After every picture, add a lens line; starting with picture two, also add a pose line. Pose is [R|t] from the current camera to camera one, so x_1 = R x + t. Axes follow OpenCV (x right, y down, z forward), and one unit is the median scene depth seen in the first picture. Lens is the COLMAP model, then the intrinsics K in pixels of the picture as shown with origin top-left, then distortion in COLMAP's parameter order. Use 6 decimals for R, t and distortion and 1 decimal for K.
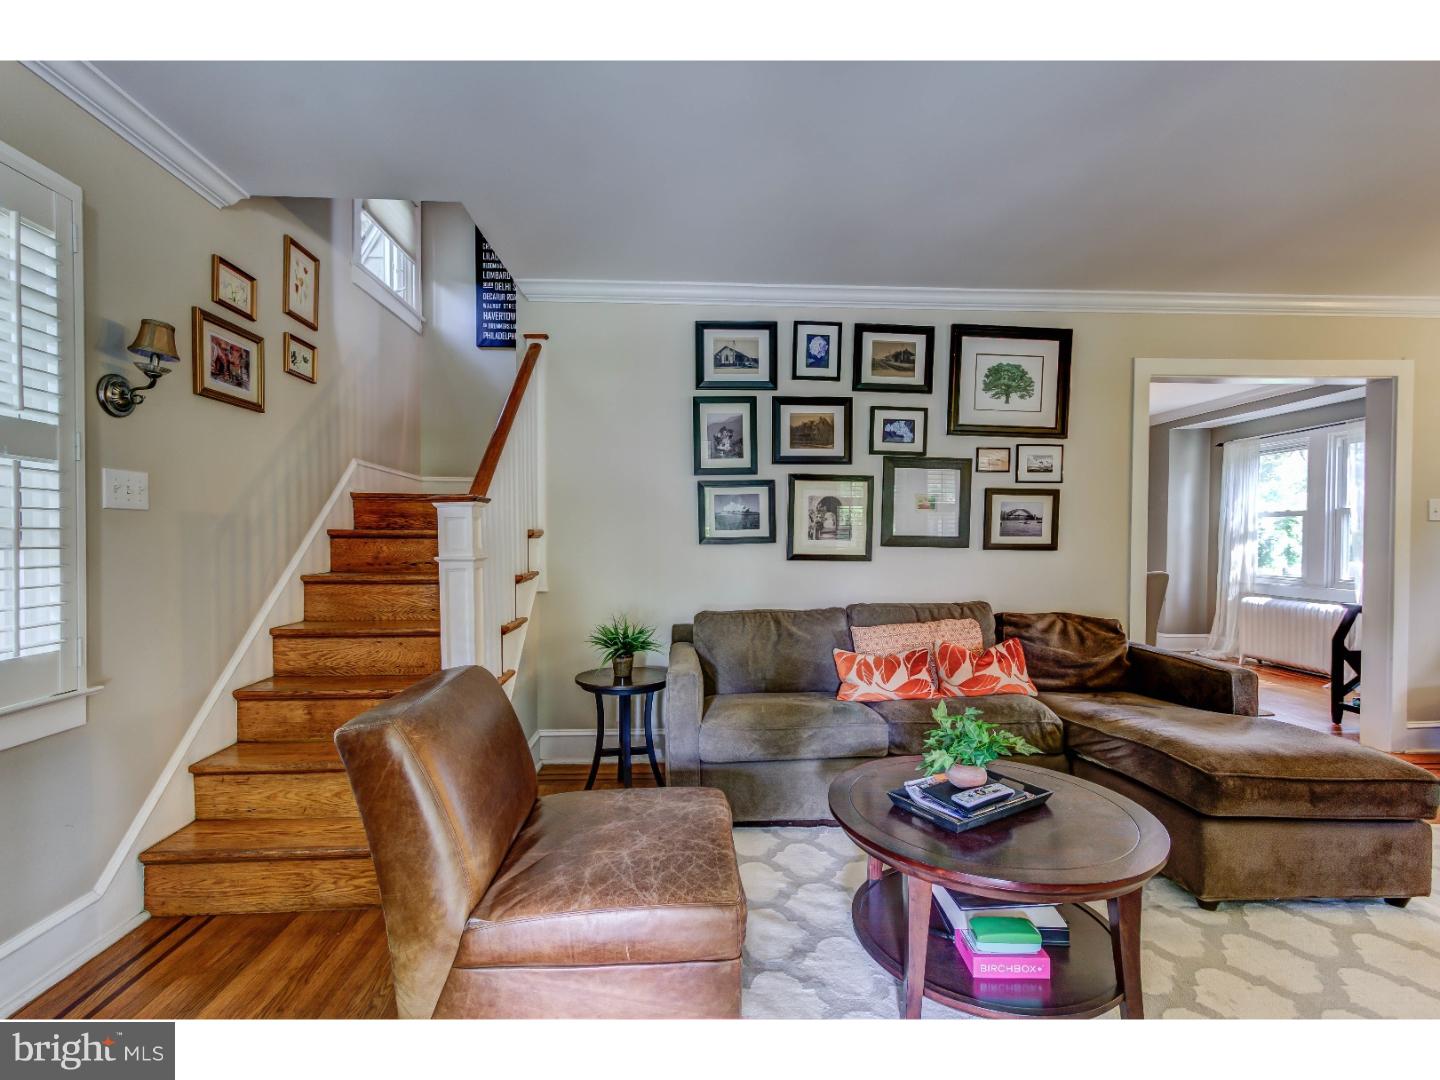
lens RADIAL K [[658.2, 0, 719.9], [0, 658.2, 545.2], [0, 0, 1]] dist [0.000431, 0.000582]
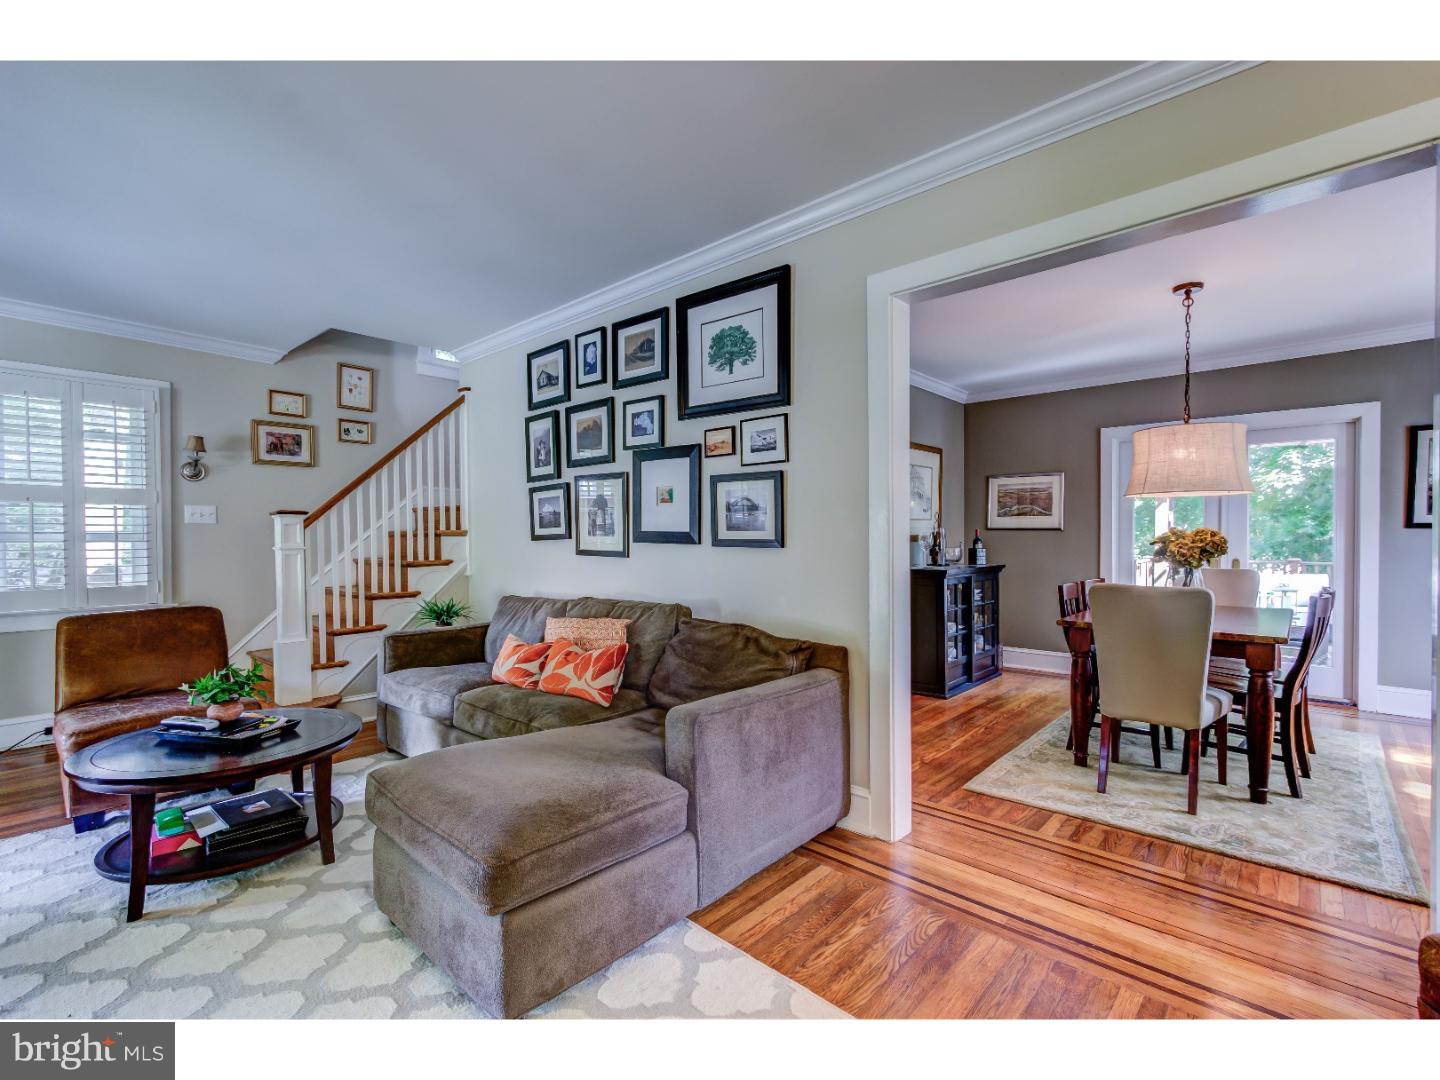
lens RADIAL K [[658.2, 0, 713.2], [0, 658.2, 545.2], [0, 0, 1]] dist [0.000431, 0.000582]
pose [[0.704657, 0.002345, -0.709544, 1.033043], [-0.003876, 0.999992, -0.000544, 0.005784], [0.709538, 0.003134, 0.704661, 0.391285]]
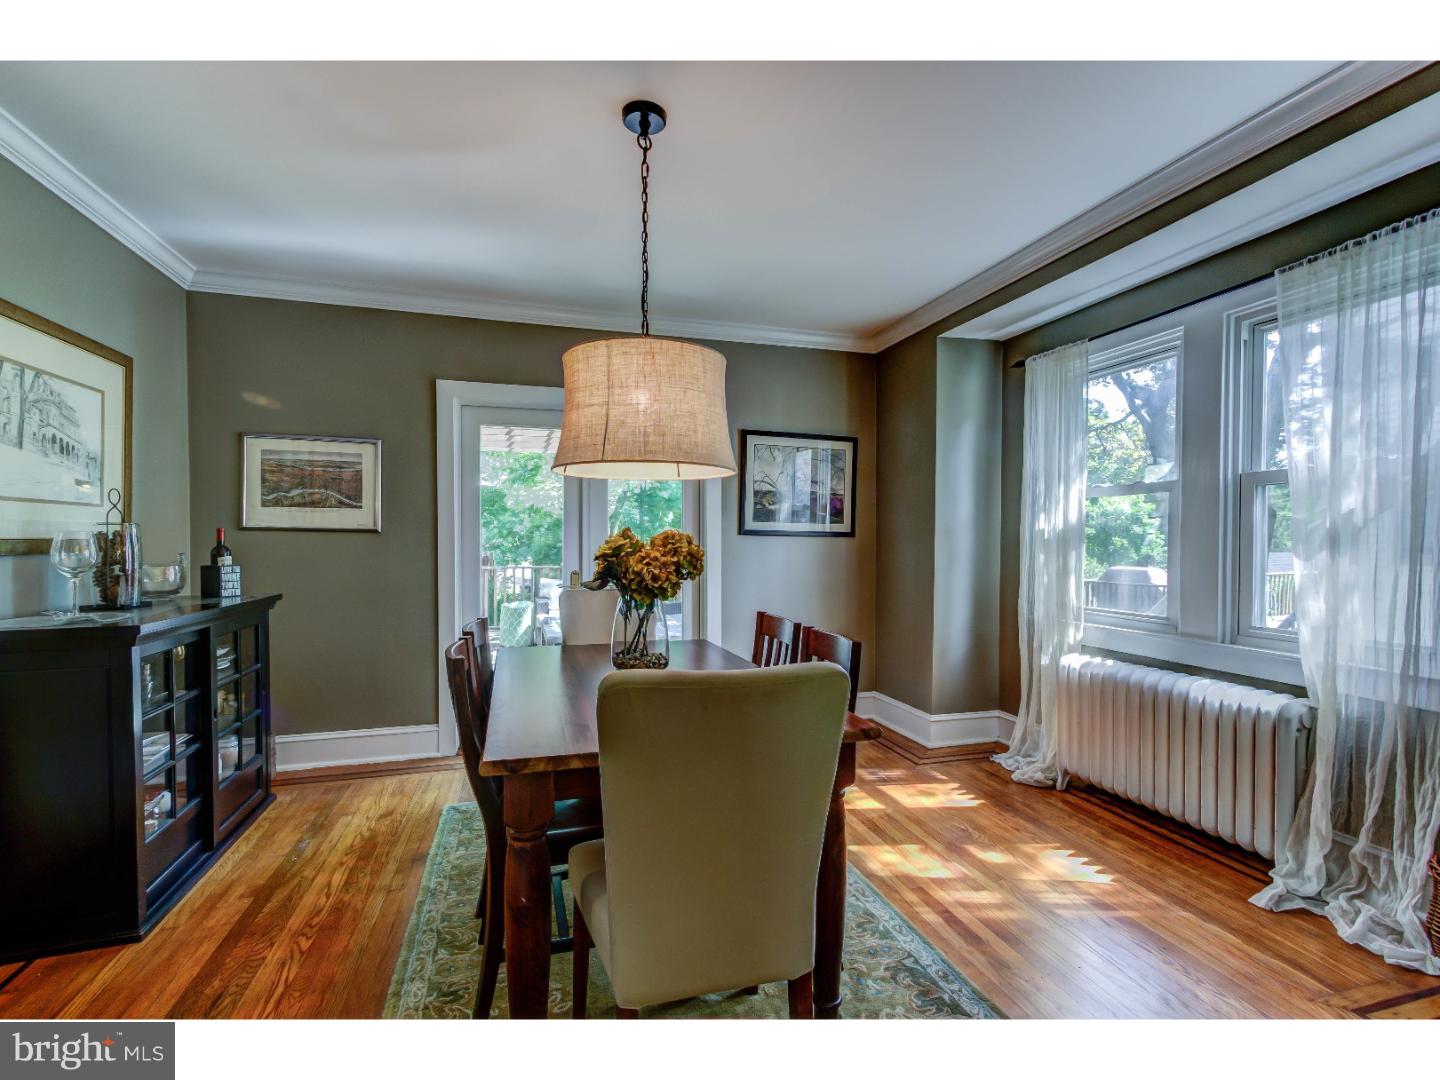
lens RADIAL K [[658.2, 0, 726.7], [0, 658.2, 551.5], [0, 0, 1]] dist [0.000431, 0.000582]
pose [[0.967621, -0.007105, 0.252309, 0.748989], [0.006280, 0.999972, 0.004075, -0.006789], [-0.252331, -0.002358, 0.967638, 1.030070]]
